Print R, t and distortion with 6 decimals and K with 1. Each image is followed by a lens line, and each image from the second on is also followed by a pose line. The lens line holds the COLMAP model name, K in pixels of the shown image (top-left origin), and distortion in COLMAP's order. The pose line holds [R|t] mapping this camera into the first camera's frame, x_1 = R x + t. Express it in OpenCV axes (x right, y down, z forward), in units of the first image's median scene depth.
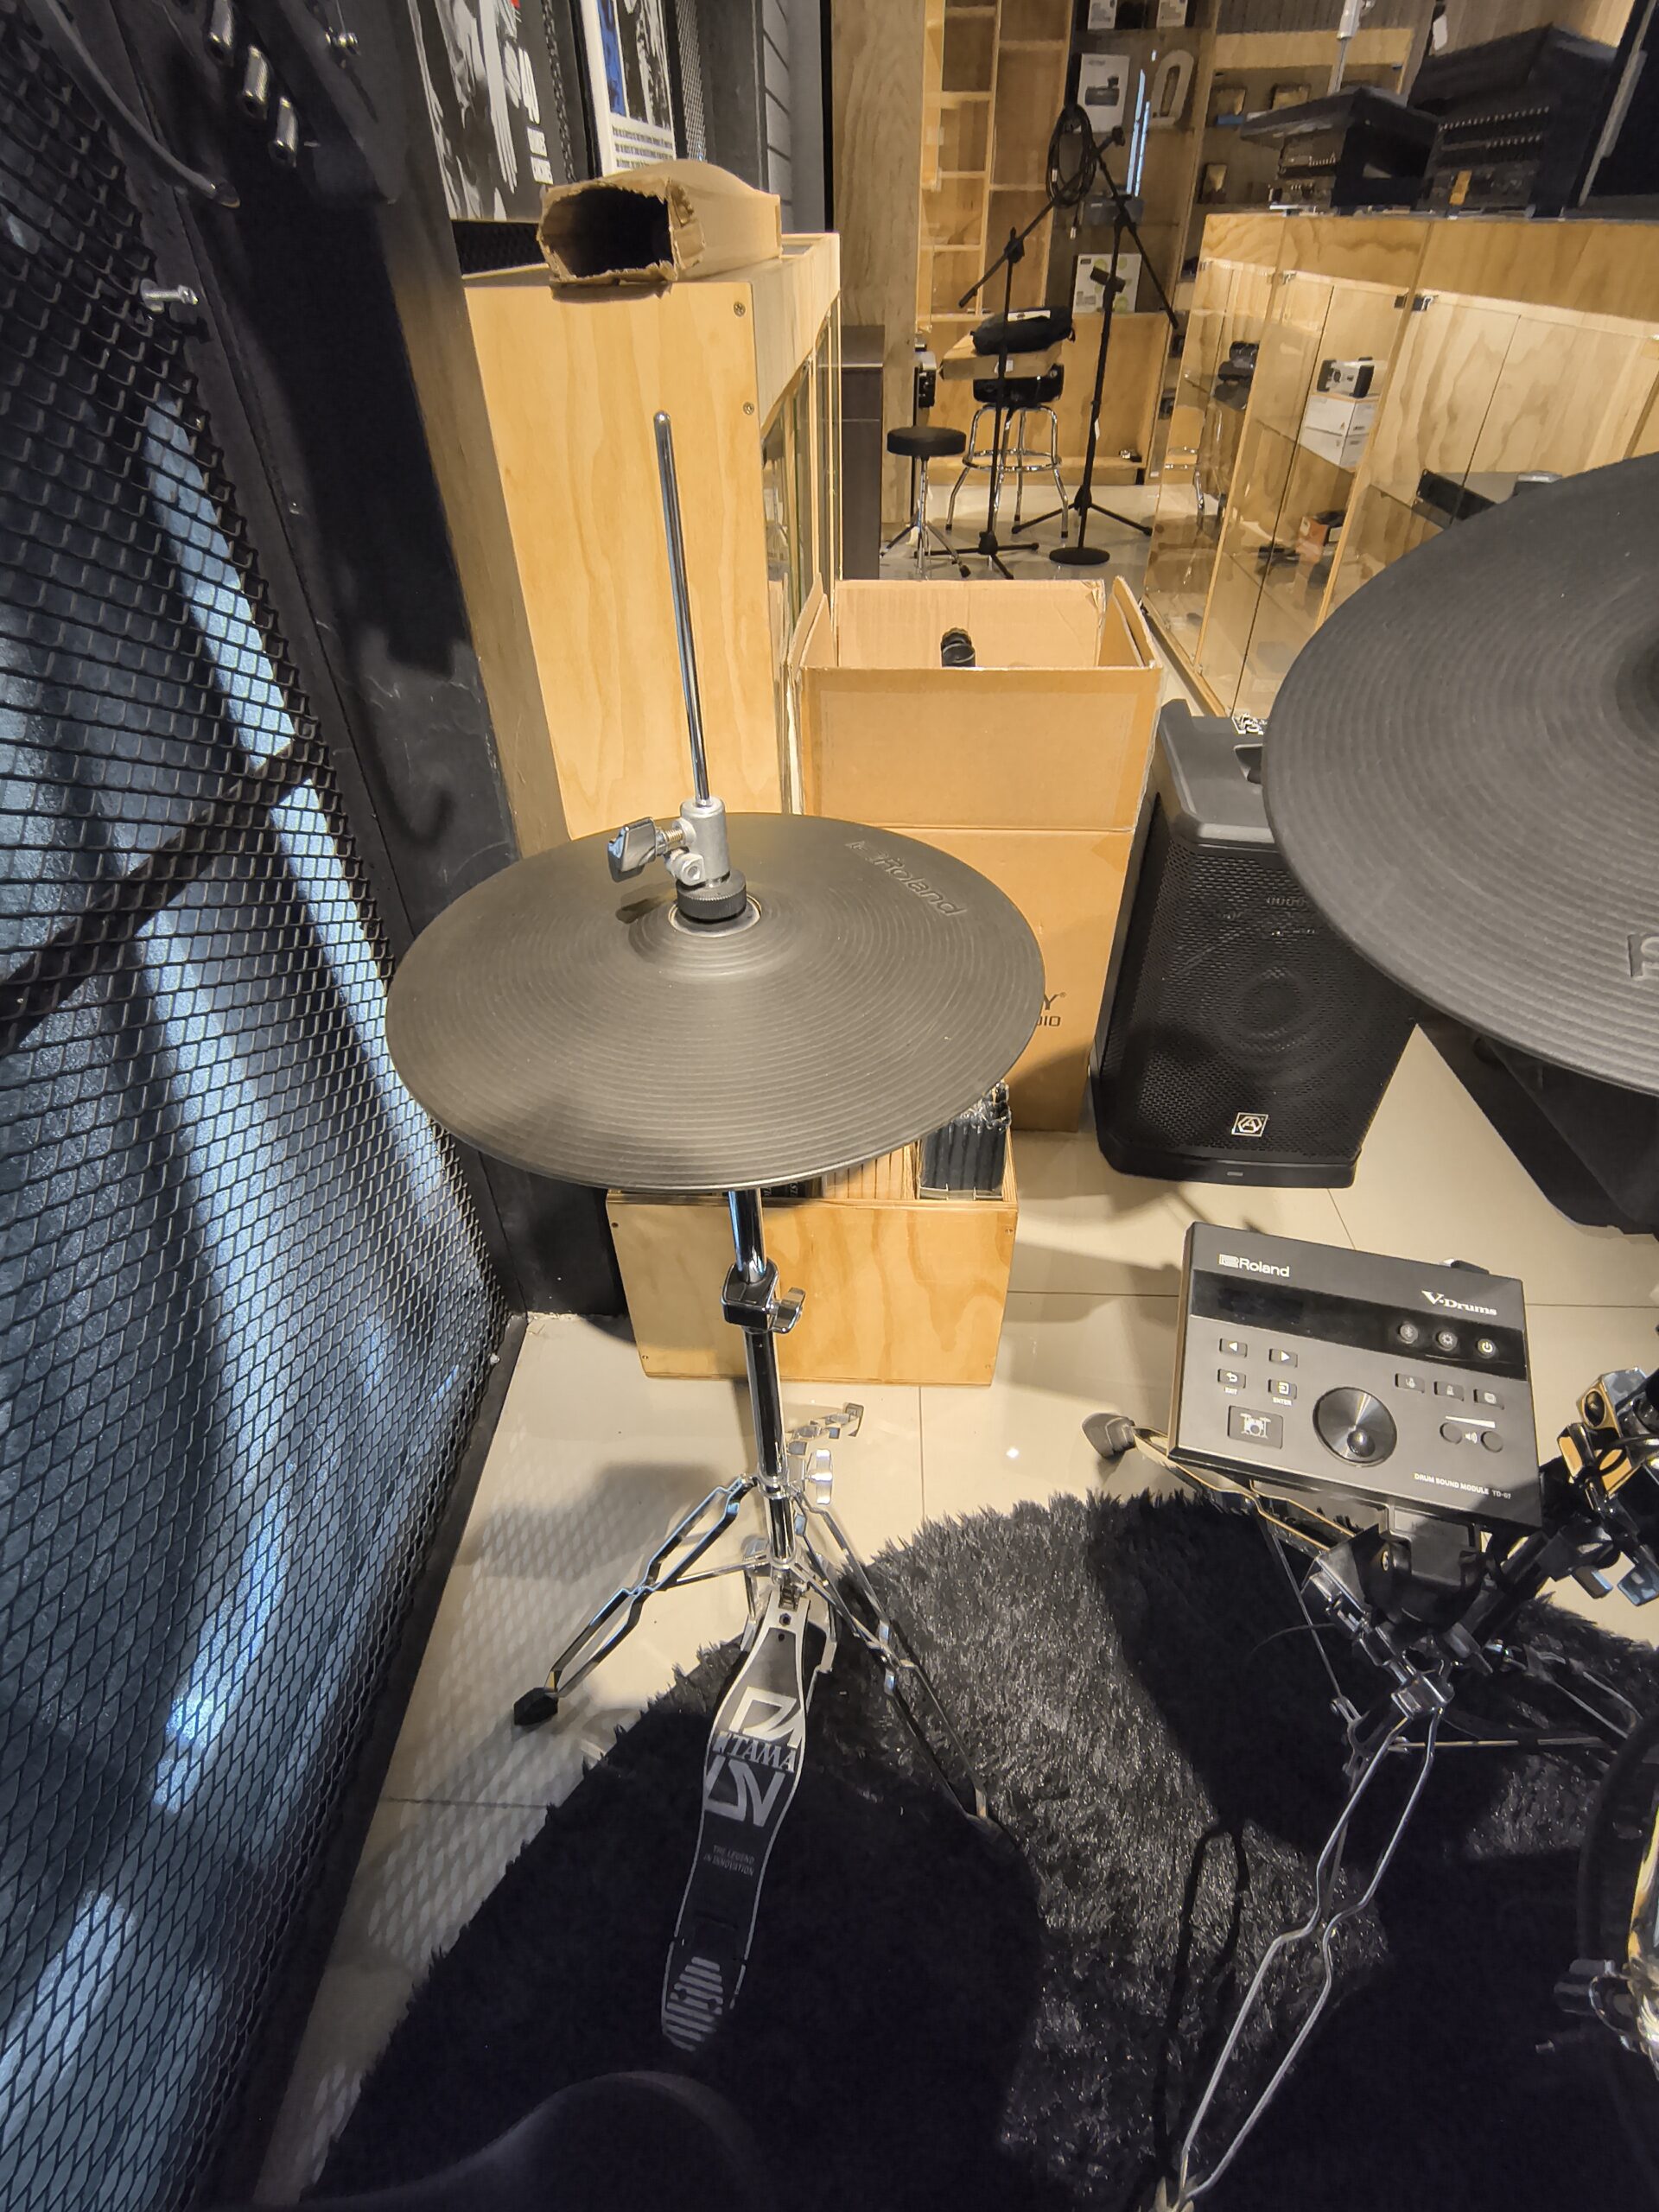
lens RADIAL K [[1026.2, 0, 829.5], [0, 1026.2, 1106.0], [0, 0, 1]] dist [0.001413, 0.000061]
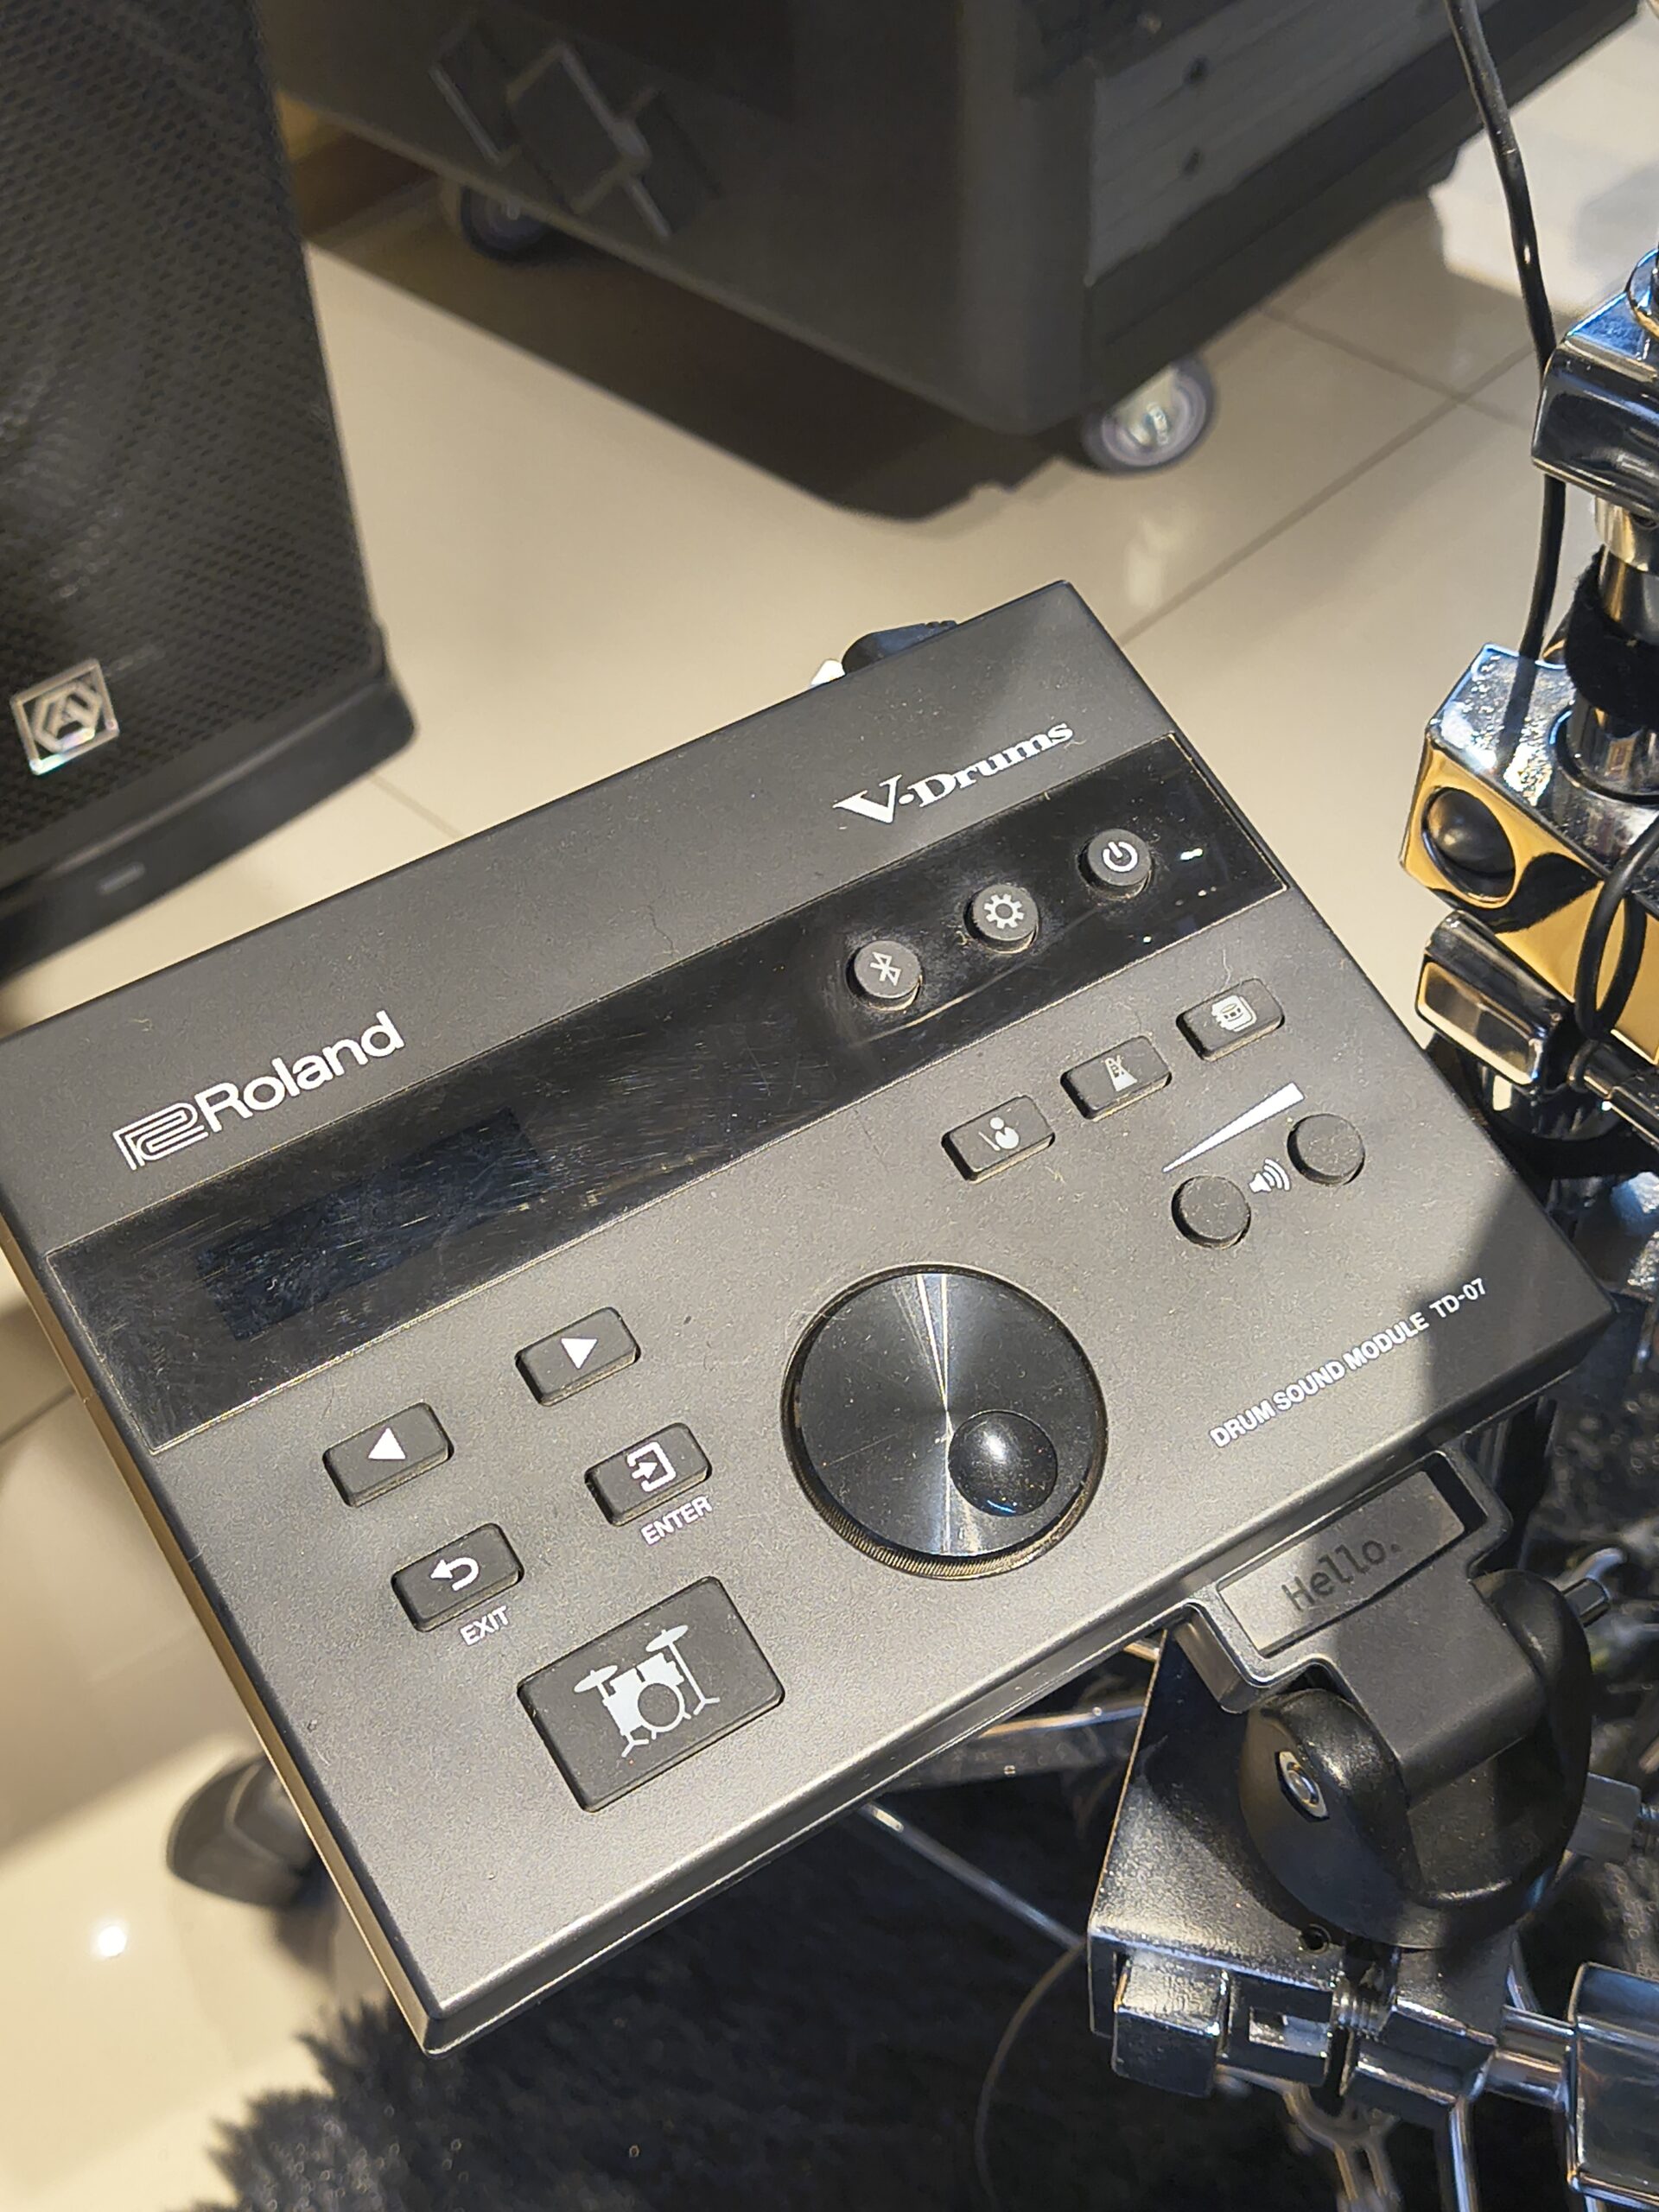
lens RADIAL K [[2756.5, 0, 829.5], [0, 2756.5, 1106.0], [0, 0, 1]] dist [0.251265, 0.009016]
pose [[0.671720, -0.552918, 0.493025, 0.208346], [0.507790, 0.828235, 0.237013, 0.082639], [-0.539389, 0.091147, 0.837109, 0.453370]]
